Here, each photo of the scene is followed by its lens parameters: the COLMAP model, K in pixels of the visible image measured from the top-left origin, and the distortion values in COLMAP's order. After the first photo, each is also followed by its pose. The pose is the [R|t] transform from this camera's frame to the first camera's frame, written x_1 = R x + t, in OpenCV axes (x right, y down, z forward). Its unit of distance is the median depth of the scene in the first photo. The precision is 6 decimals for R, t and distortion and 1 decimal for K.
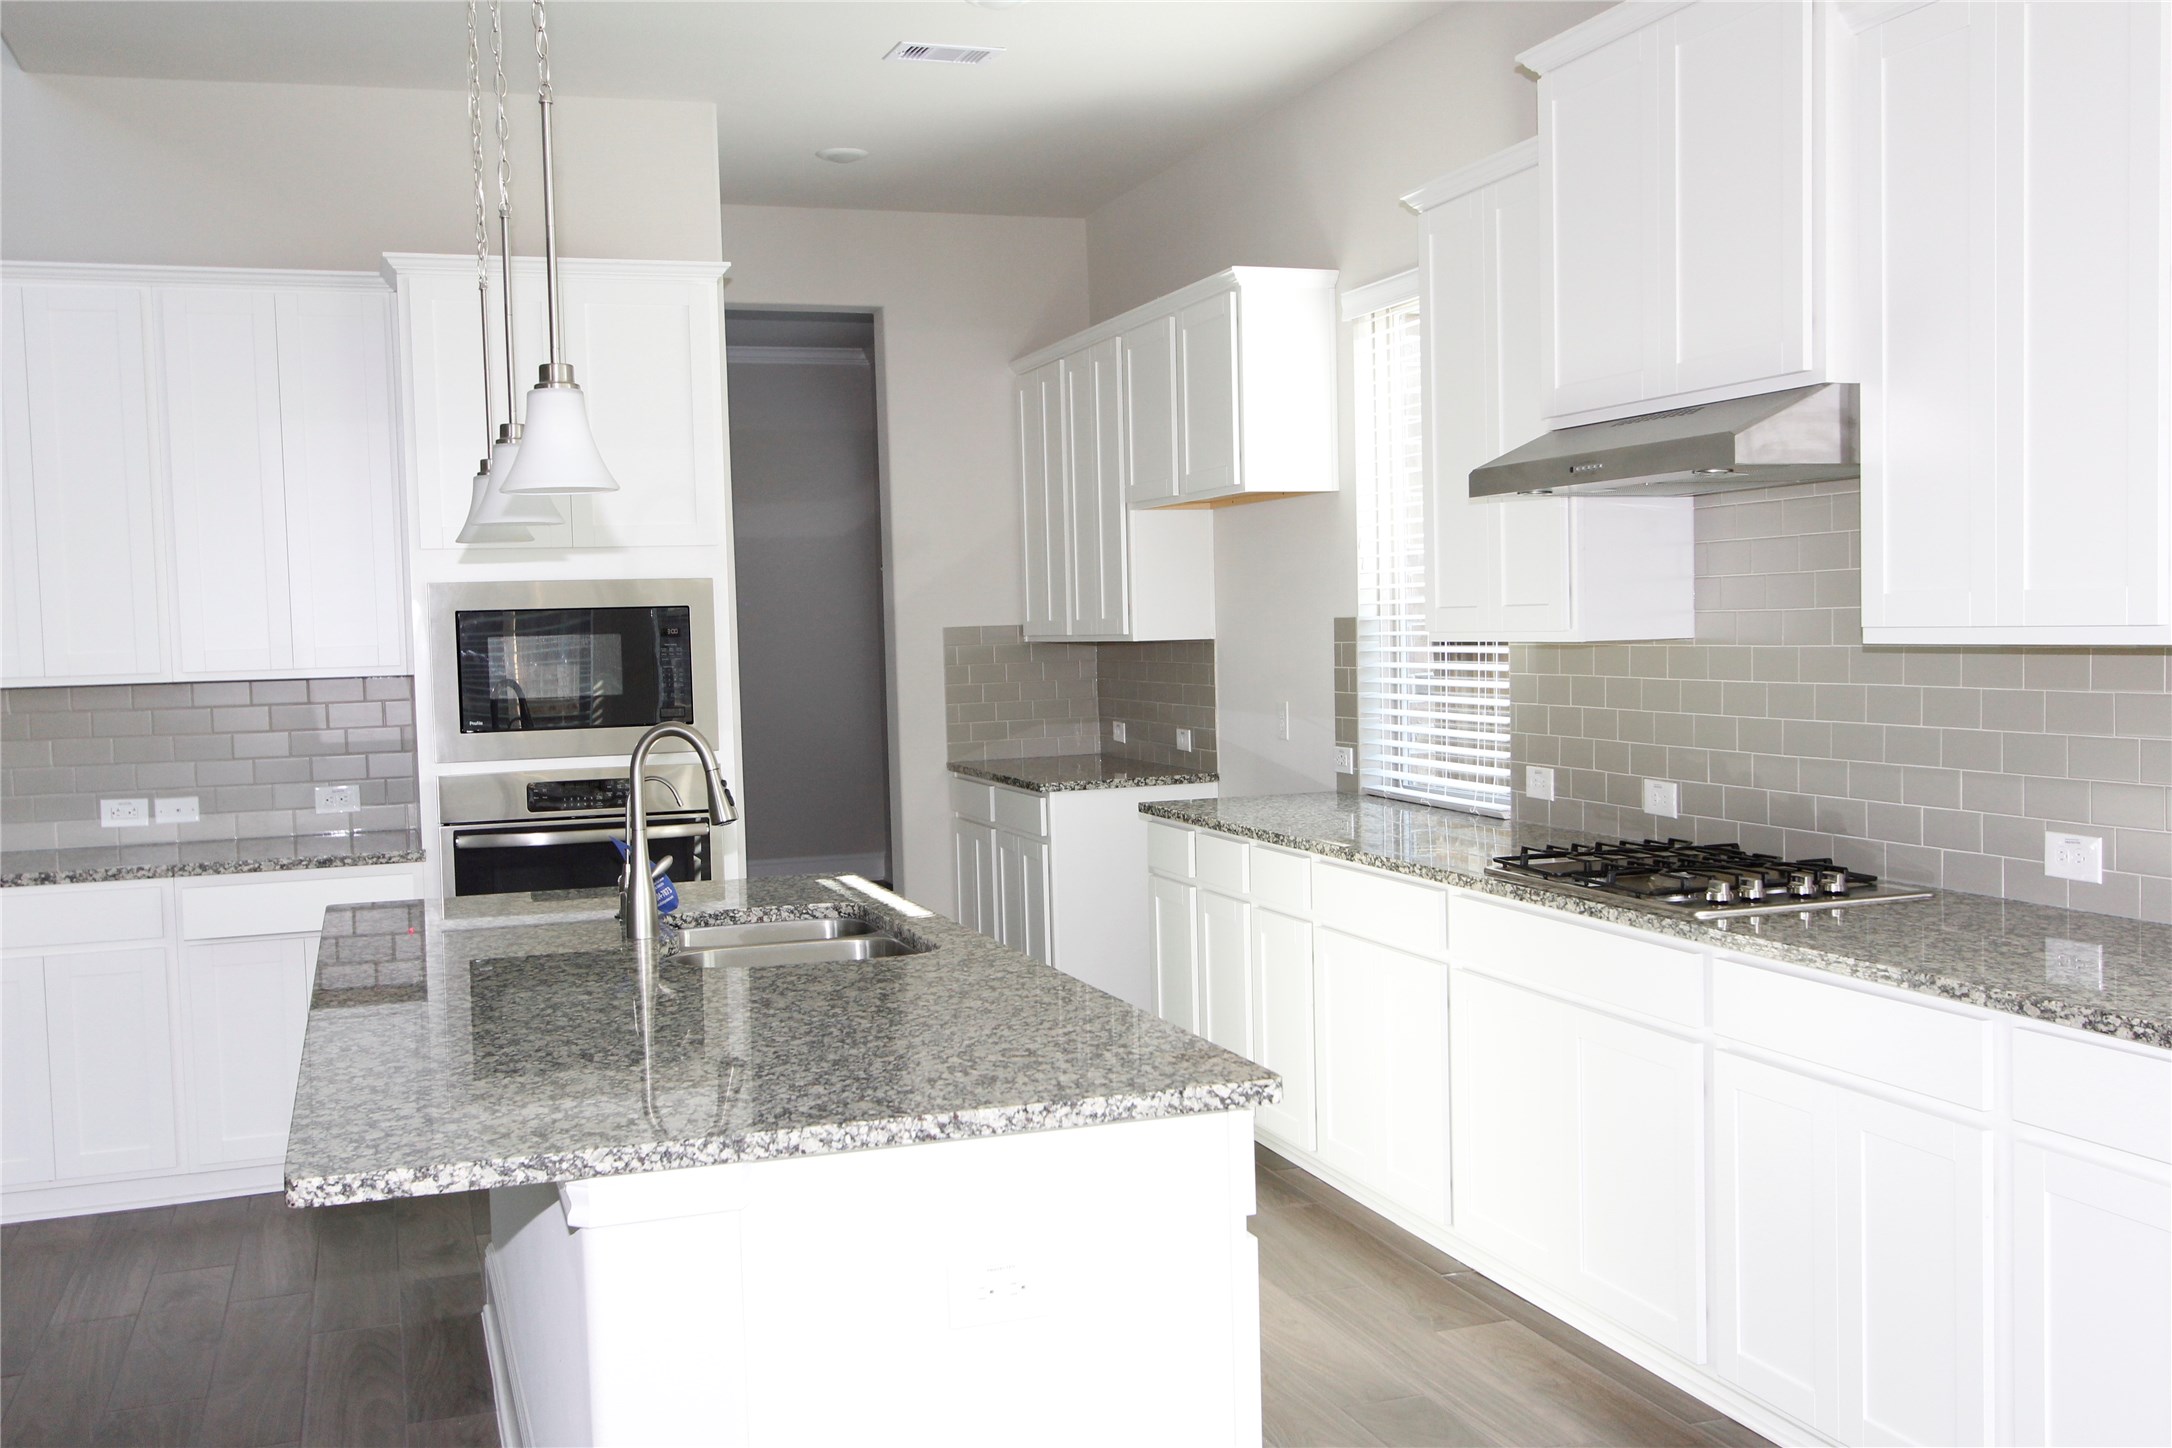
lens RADIAL K [[2118.2, 0, 1082.0], [0, 2118.2, 727.7], [0, 0, 1]] dist [0.004680, 0.000000]
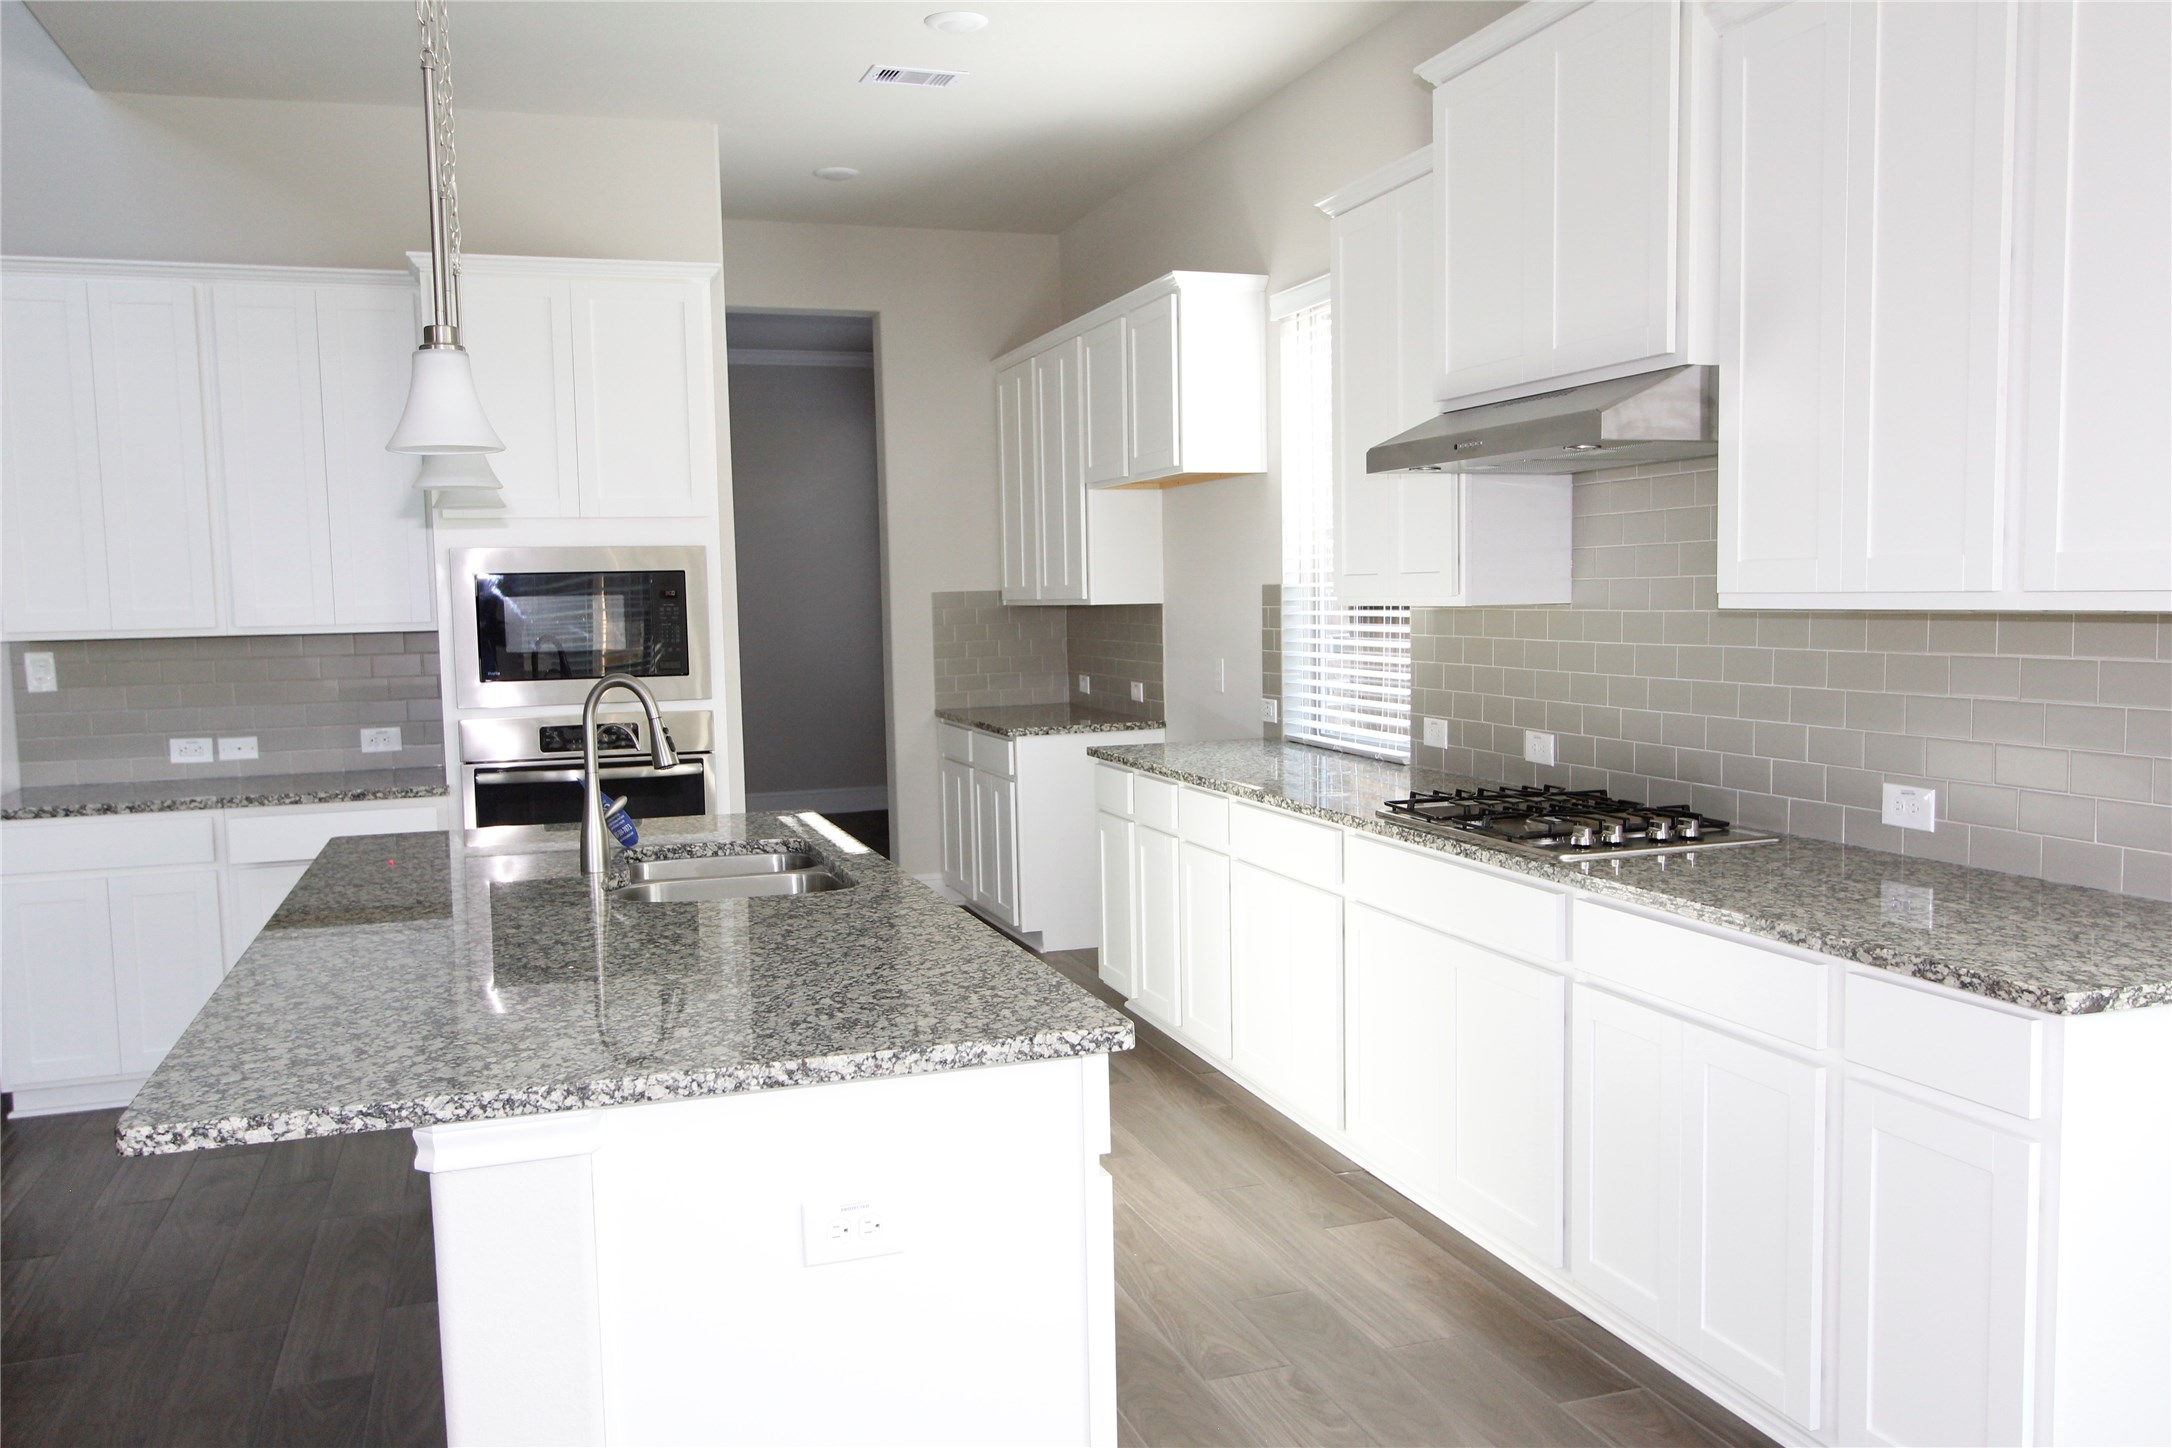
lens RADIAL K [[1739.8, 0, 1092.2], [0, 1739.8, 732.9], [0, 0, 1]] dist [-0.009039, 0.002507]
pose [[0.999968, 0.006523, -0.004640, 0.047622], [-0.006377, 0.999504, 0.030842, -0.001298], [0.004838, -0.030811, 0.999514, 0.098382]]
